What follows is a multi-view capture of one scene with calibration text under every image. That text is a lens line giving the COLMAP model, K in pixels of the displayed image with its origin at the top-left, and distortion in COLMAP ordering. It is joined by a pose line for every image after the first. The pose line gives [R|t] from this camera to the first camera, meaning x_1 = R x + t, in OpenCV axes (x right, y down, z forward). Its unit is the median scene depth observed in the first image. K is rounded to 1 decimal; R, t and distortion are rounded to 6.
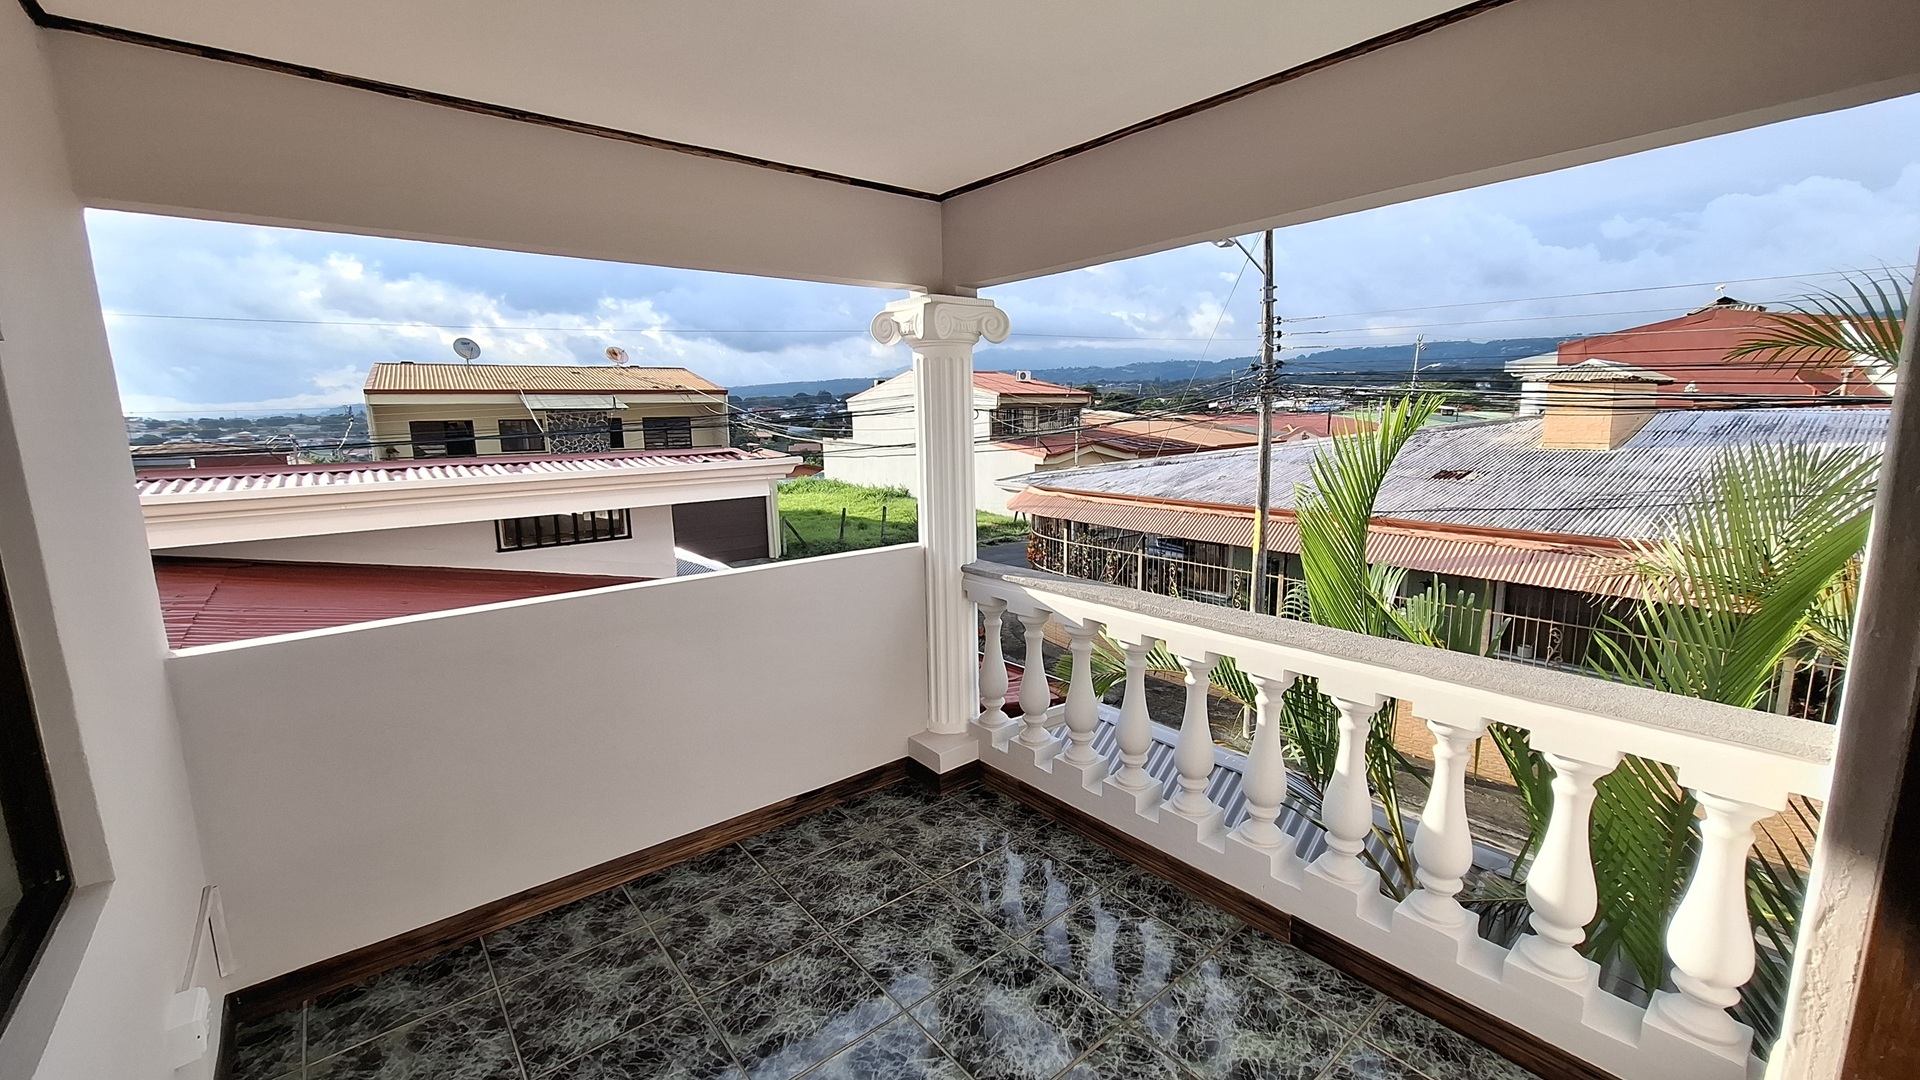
lens RADIAL K [[769.4, 0, 972.2], [0, 769.4, 536.1], [0, 0, 1]] dist [-0.015840, 0.000159]
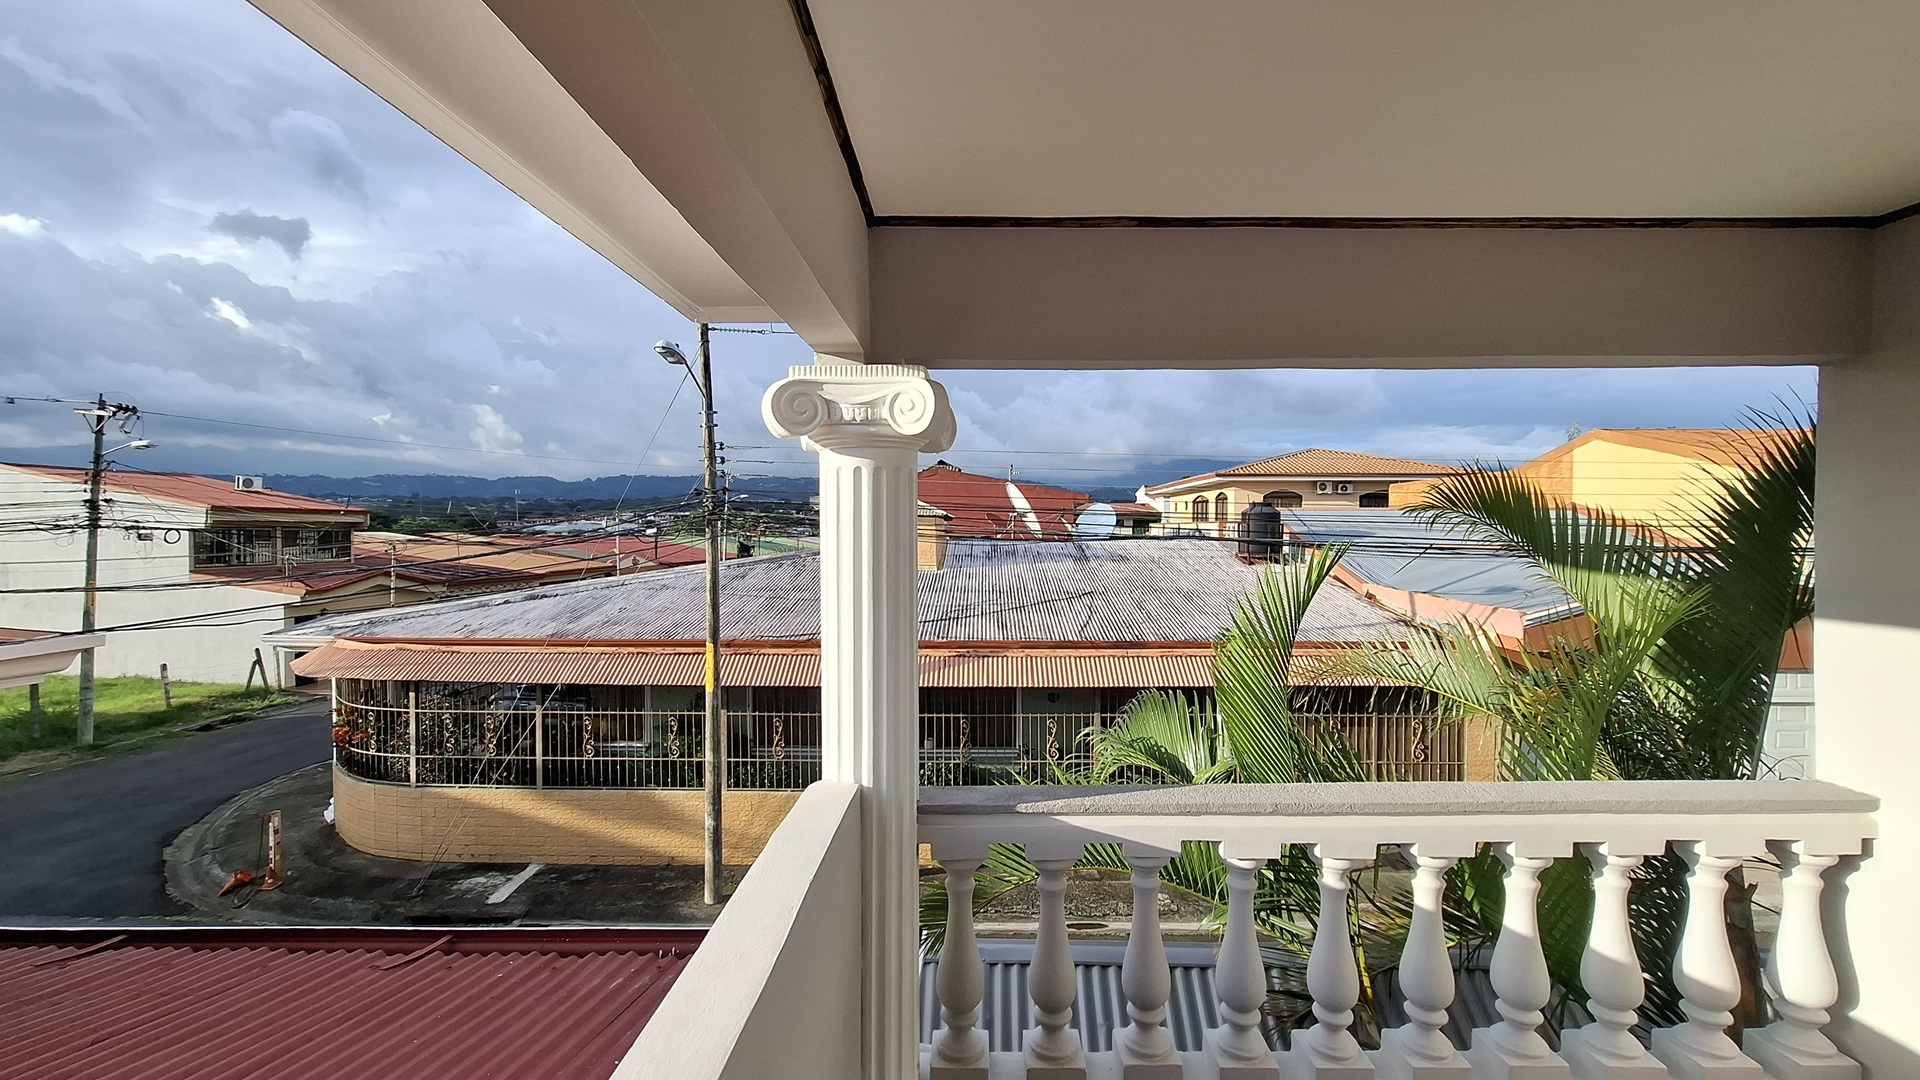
lens RADIAL K [[765.9, 0, 968.6], [0, 765.9, 539.2], [0, 0, 1]] dist [0.001257, 0.000841]
pose [[0.654882, 0.007117, 0.755697, -0.085397], [0.109951, 0.988419, -0.104592, -0.019219], [-0.747690, 0.151585, 0.646515, 0.104081]]
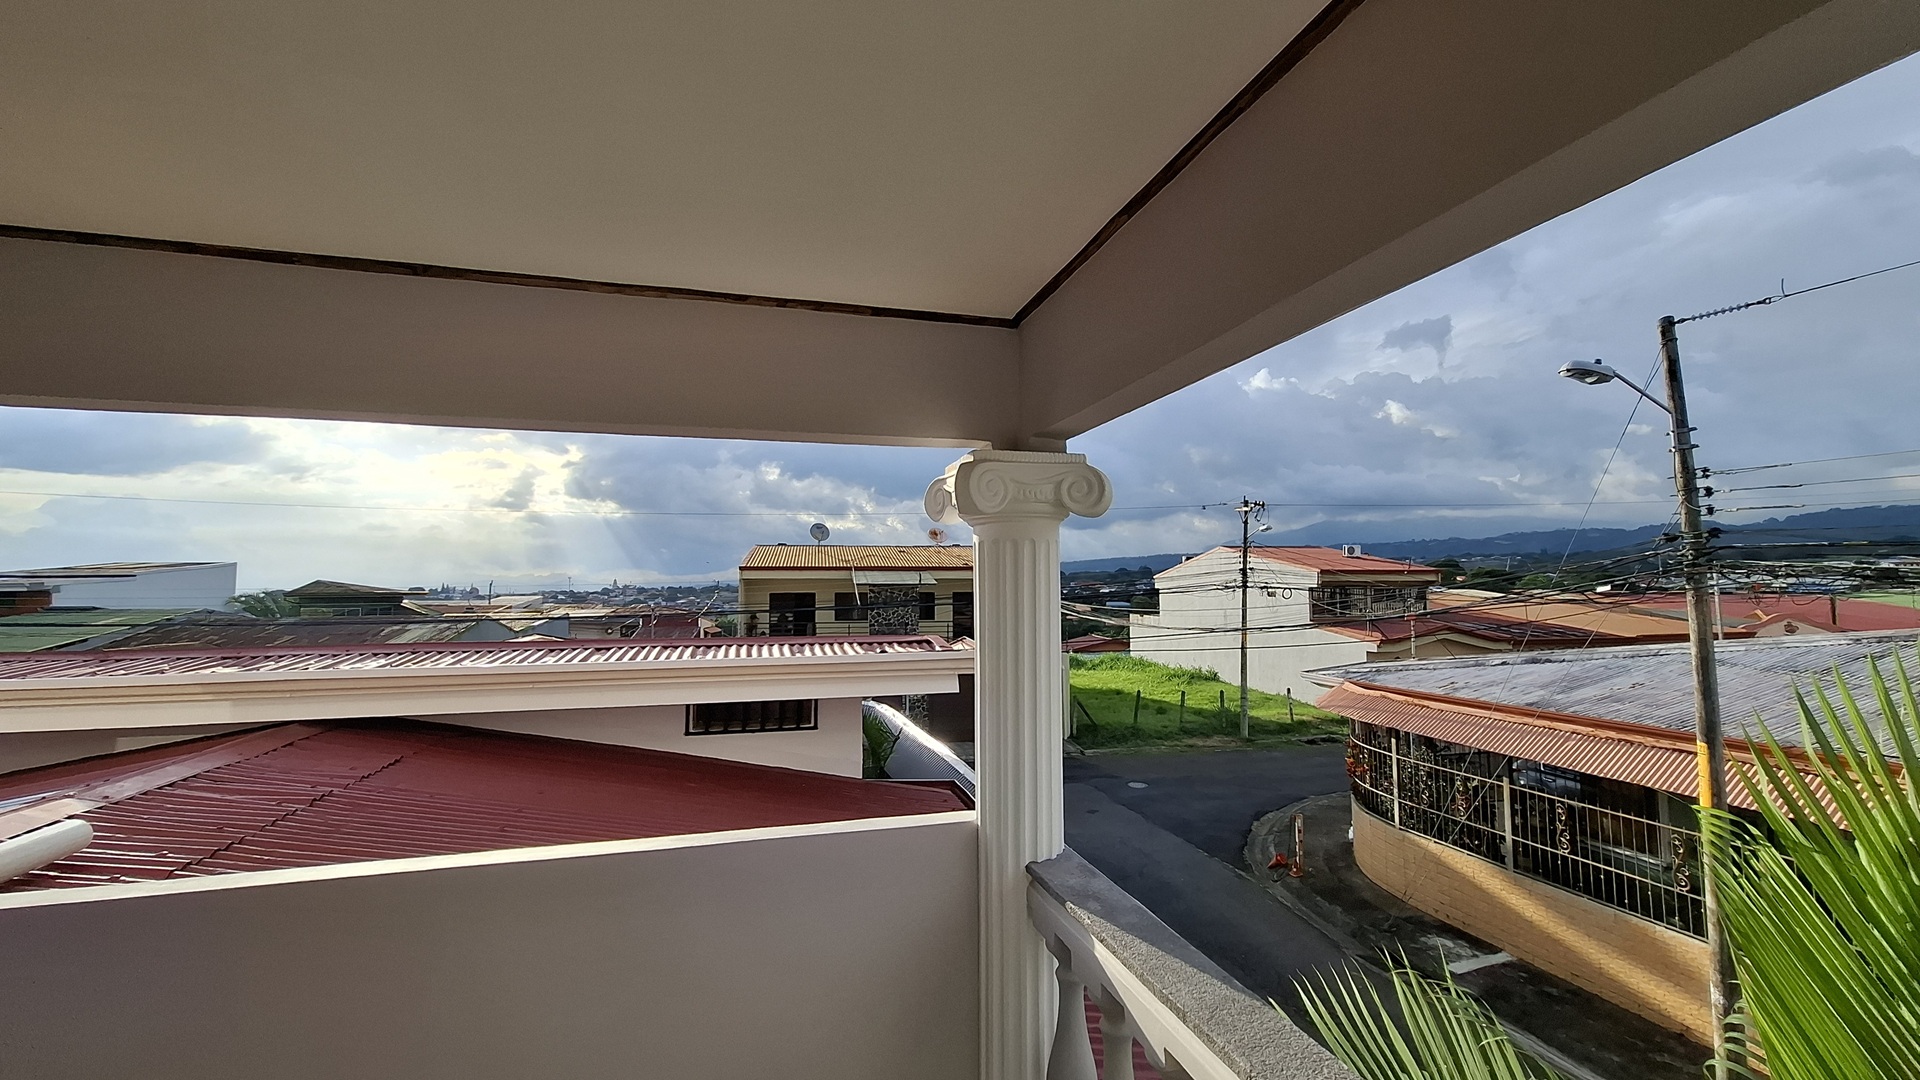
lens RADIAL K [[765.9, 0, 968.6], [0, 765.9, 539.2], [0, 0, 1]] dist [0.001257, 0.000841]
pose [[0.916401, -0.016538, -0.399919, 0.037472], [-0.071994, 0.976040, -0.205335, -0.016546], [0.393733, 0.216961, 0.893254, 0.069955]]
